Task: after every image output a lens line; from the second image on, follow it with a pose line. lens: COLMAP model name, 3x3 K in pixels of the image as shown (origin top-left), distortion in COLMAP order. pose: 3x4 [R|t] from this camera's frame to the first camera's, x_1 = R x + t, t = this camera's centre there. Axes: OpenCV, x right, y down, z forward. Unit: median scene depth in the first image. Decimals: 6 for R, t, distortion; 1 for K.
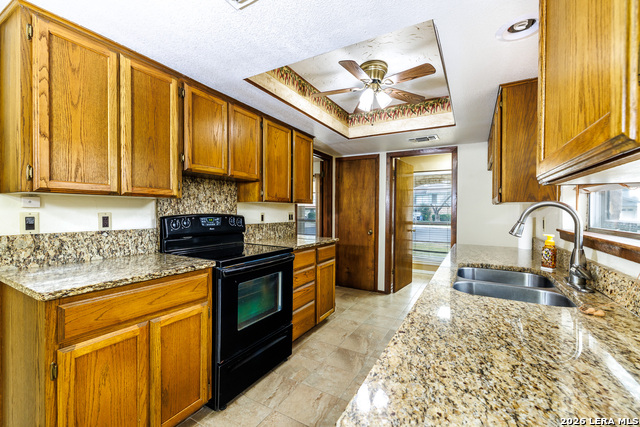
lens RADIAL K [[273.9, 0, 320.7], [0, 273.9, 212.2], [0, 0, 1]] dist [0.000939, 0.000073]
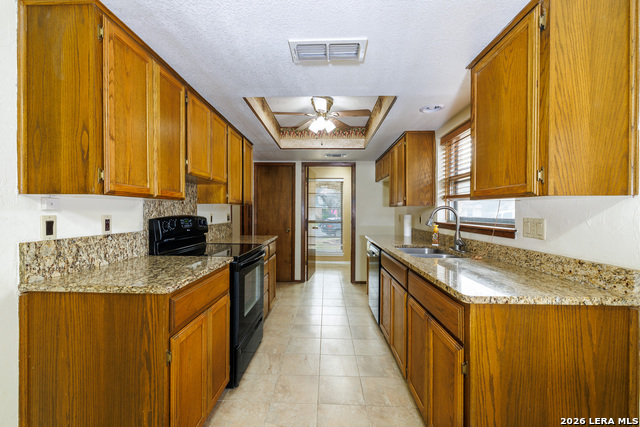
lens RADIAL K [[274.1, 0, 316.8], [0, 274.1, 213.3], [0, 0, 1]] dist [0.001531, 0.000271]
pose [[0.885933, -0.005569, 0.463779, -0.468668], [0.003989, 0.999982, 0.004388, -0.005025], [-0.463795, -0.002038, 0.885940, -0.133295]]
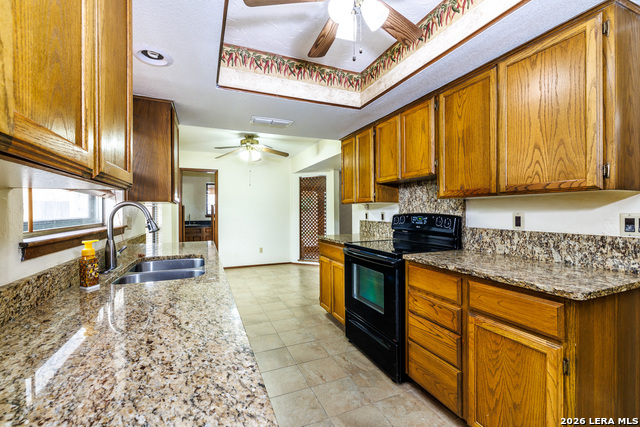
lens RADIAL K [[263.4, 0, 309.1], [0, 263.4, 212.3], [0, 0, 1]] dist [0.000532, 0.000077]
pose [[-0.623642, -0.000958, -0.781710, 0.735123], [-0.004857, 0.999985, 0.002650, 0.001983], [0.781695, 0.005449, -0.623637, 1.378539]]
